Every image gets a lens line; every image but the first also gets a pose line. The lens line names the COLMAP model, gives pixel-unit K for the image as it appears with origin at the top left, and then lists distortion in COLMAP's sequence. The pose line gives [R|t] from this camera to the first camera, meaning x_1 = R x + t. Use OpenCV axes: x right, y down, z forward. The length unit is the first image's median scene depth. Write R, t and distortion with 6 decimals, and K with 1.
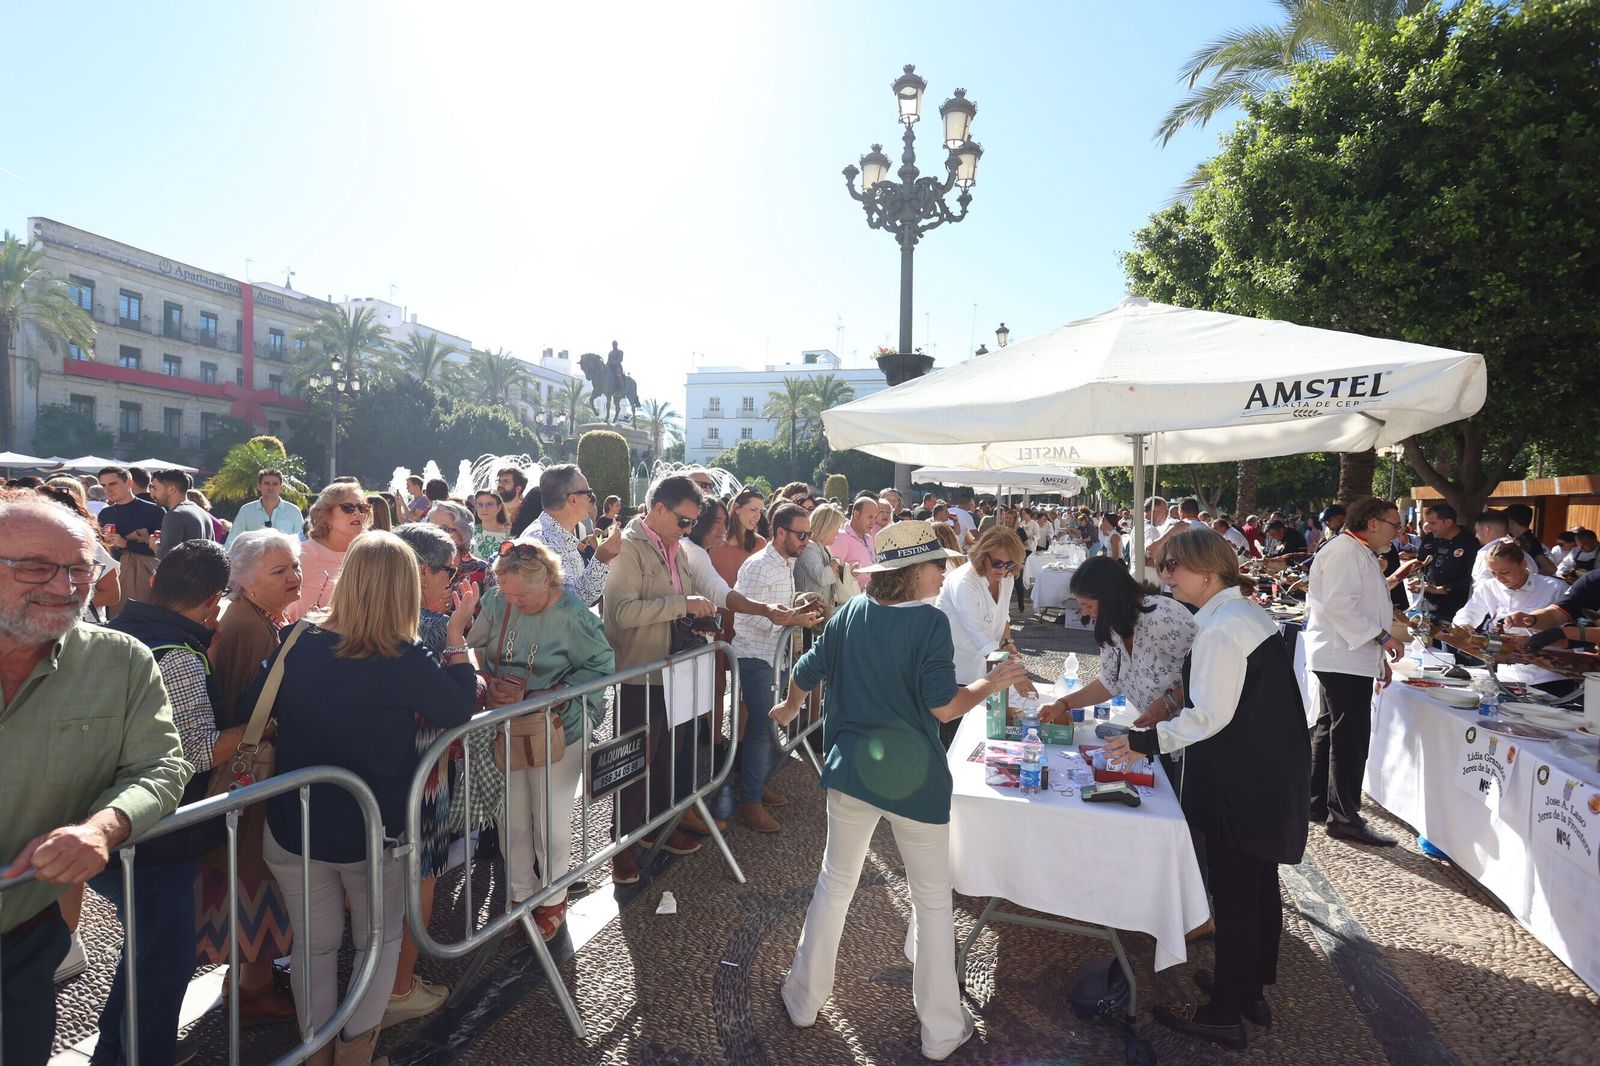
lens RADIAL K [[802.5, 0, 800.0], [0, 802.5, 533.0], [0, 0, 1]] dist [-0.062079, 0.028207]
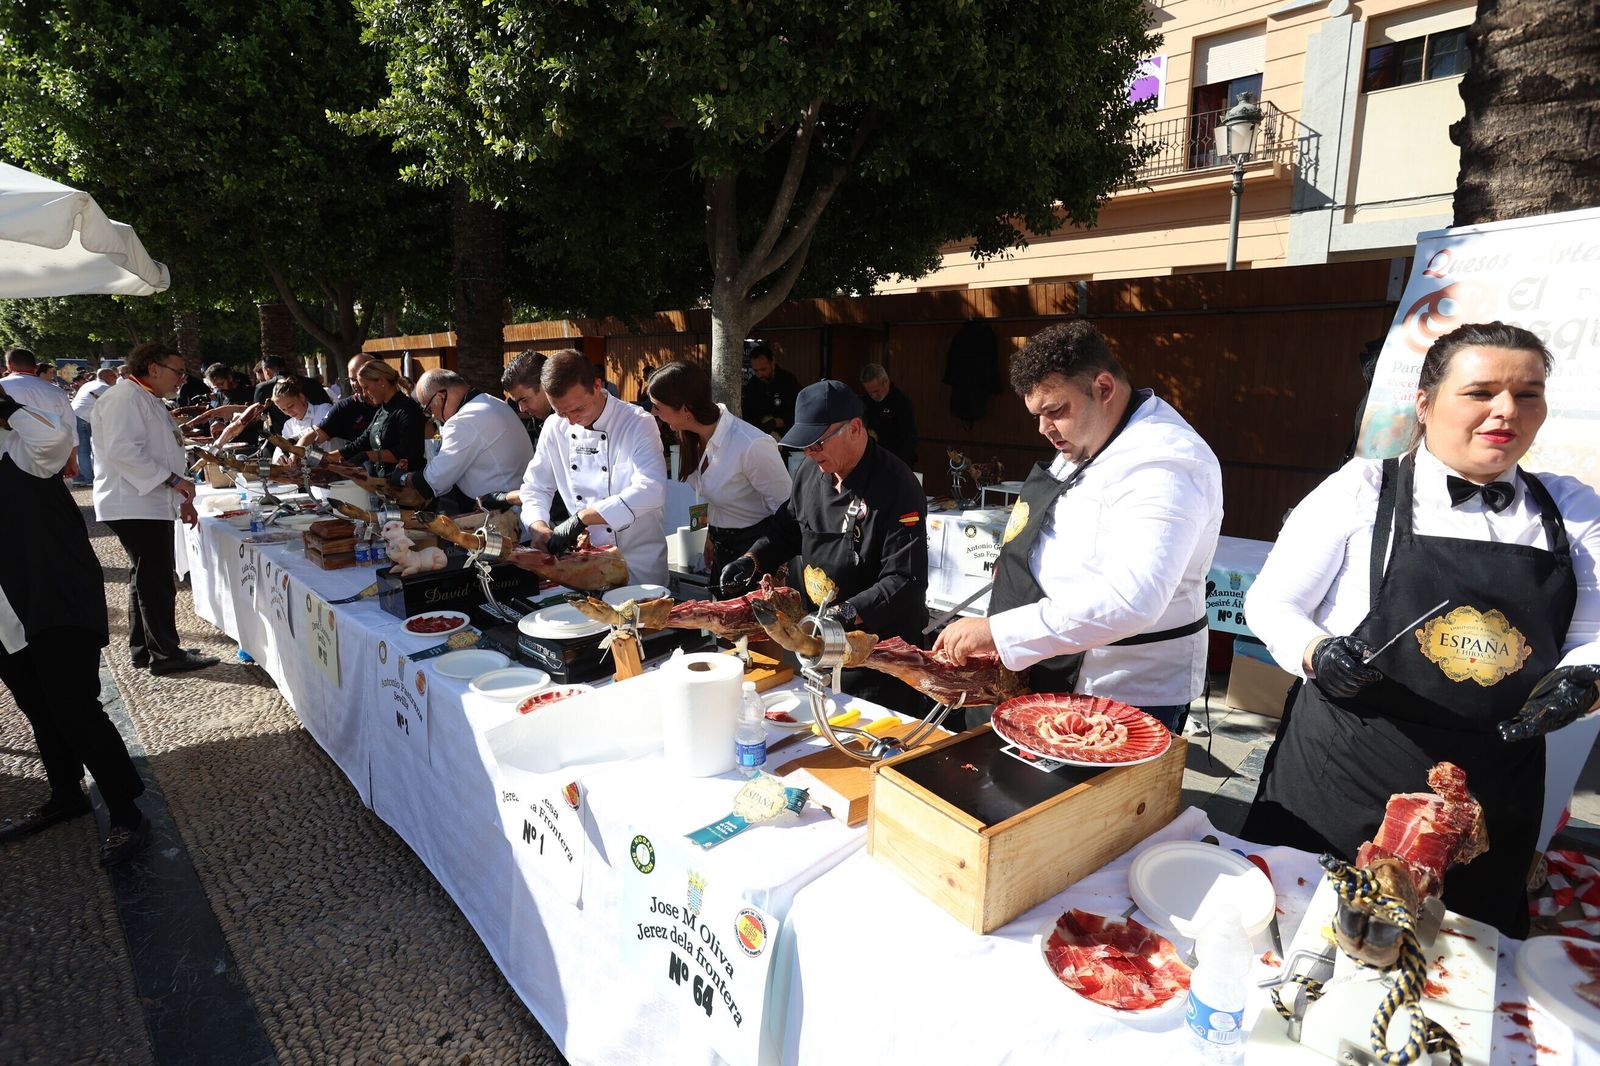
lens RADIAL K [[802.5, 0, 800.0], [0, 802.5, 533.0], [0, 0, 1]] dist [-0.062079, 0.028207]
pose [[0.456570, -0.197159, 0.867567, 0.188304], [0.042545, 0.978859, 0.200061, 0.029399], [-0.888670, -0.054431, 0.455306, -0.200787]]
